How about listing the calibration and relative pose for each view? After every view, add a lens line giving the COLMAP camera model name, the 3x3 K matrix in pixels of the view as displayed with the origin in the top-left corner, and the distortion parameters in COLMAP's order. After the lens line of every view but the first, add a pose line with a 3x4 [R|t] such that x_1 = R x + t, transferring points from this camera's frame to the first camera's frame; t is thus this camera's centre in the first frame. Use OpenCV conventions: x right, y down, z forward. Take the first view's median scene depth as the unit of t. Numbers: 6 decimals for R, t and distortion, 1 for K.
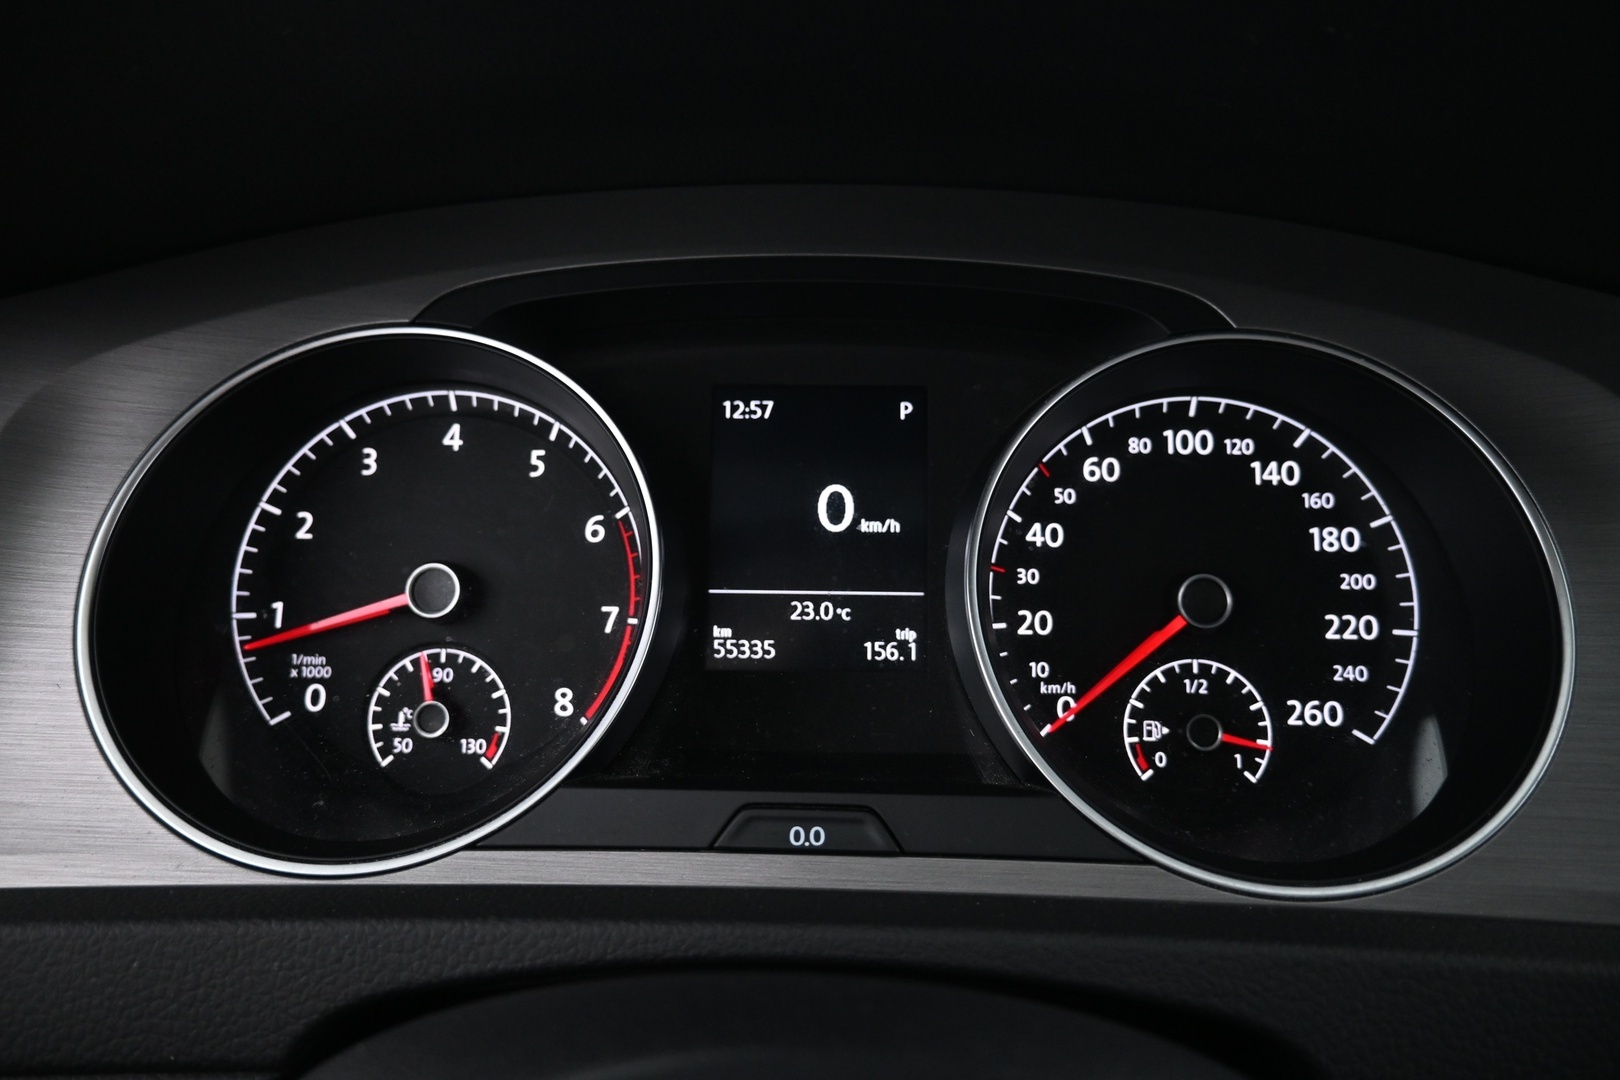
lens RADIAL K [[1127.5, 0, 797.3], [0, 1127.5, 540.2], [0, 0, 1]] dist [-0.006319, -0.005145]
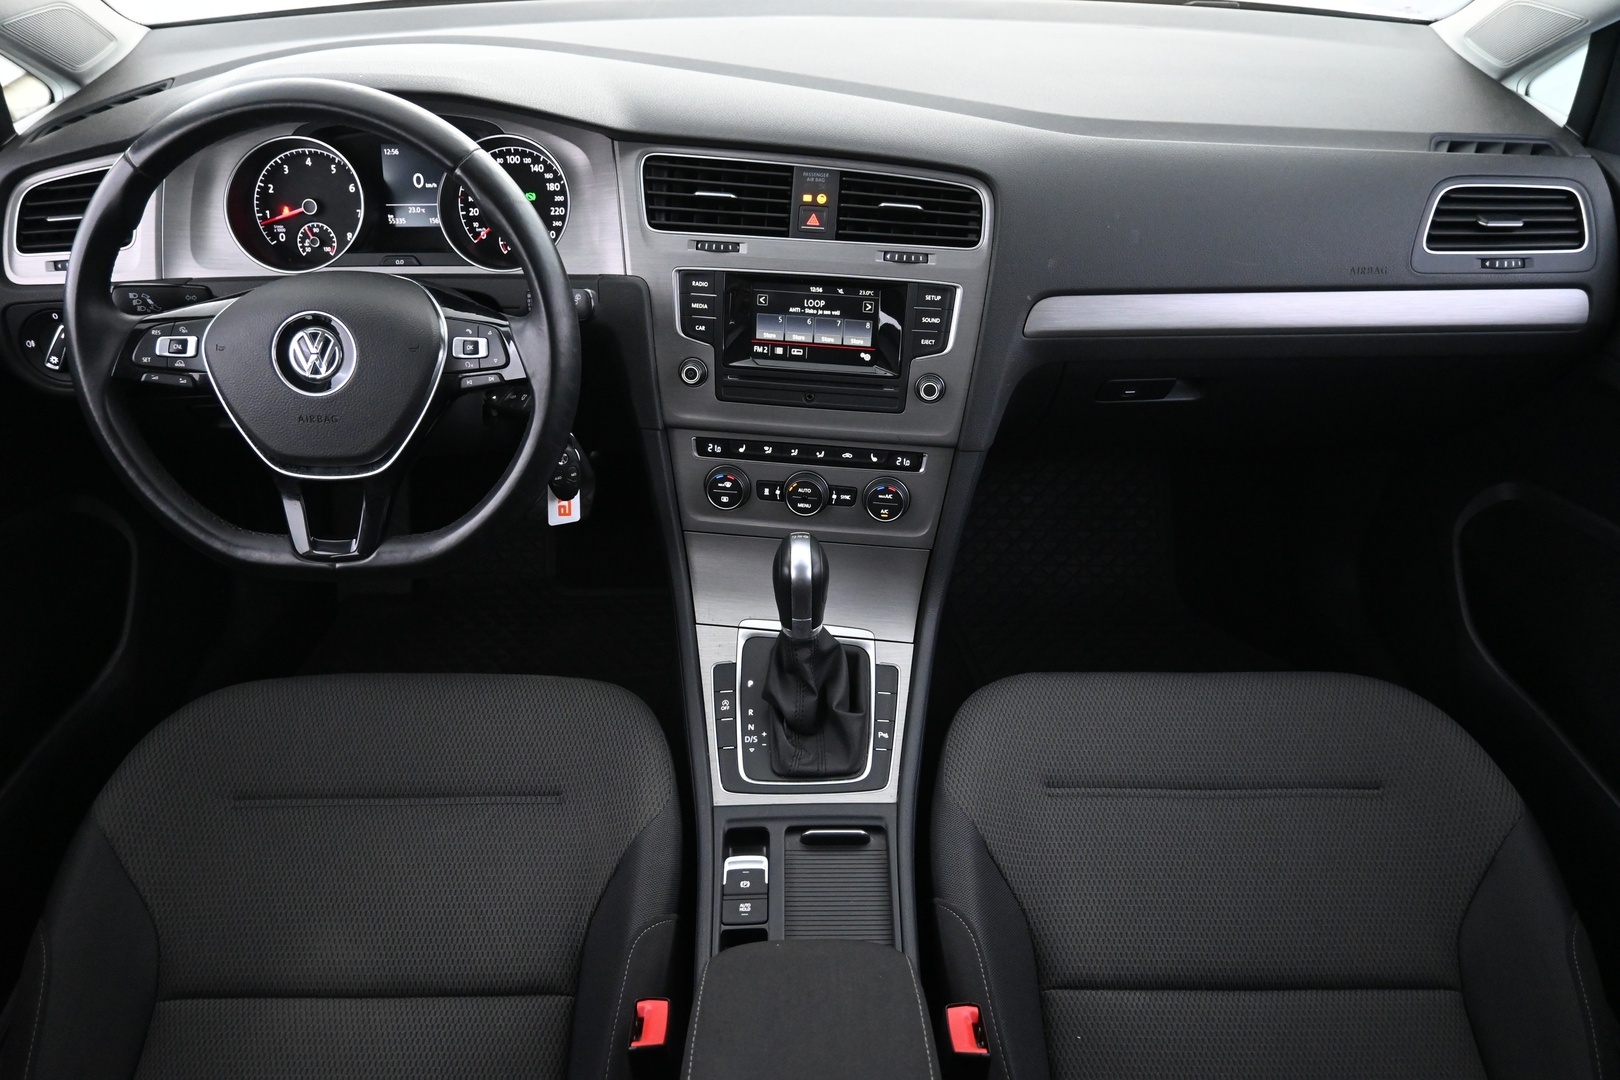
lens RADIAL K [[1168.4, 0, 809.7], [0, 1168.4, 542.2], [0, 0, 1]] dist [-0.007257, 0.000469]
pose [[0.998737, -0.033163, 0.037753, 1.138855], [0.018127, 0.938488, 0.344836, -0.212524], [-0.046867, -0.343716, 0.937903, -3.055274]]
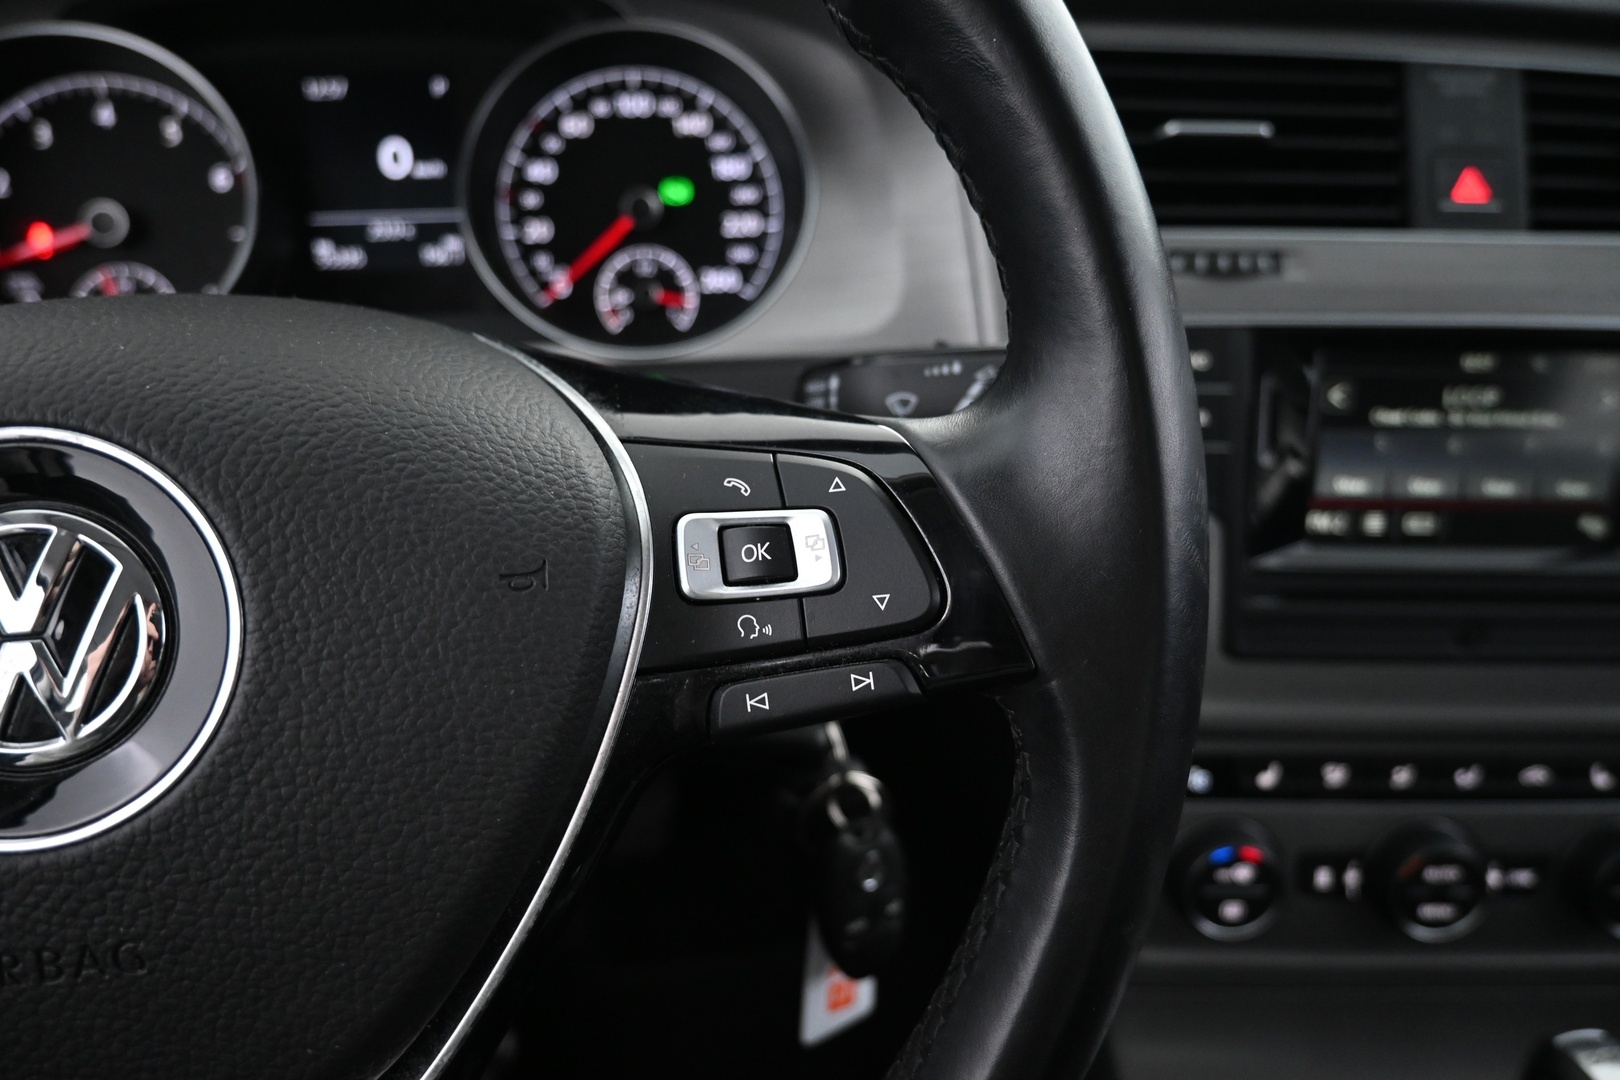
lens RADIAL K [[1127.5, 0, 808.9], [0, 1127.5, 548.2], [0, 0, 1]] dist [-0.006319, -0.005145]
pose [[0.983271, -0.082669, 0.162311, 0.288205], [0.050789, 0.980169, 0.191545, 0.219862], [-0.174927, -0.180097, 0.967970, -0.607793]]
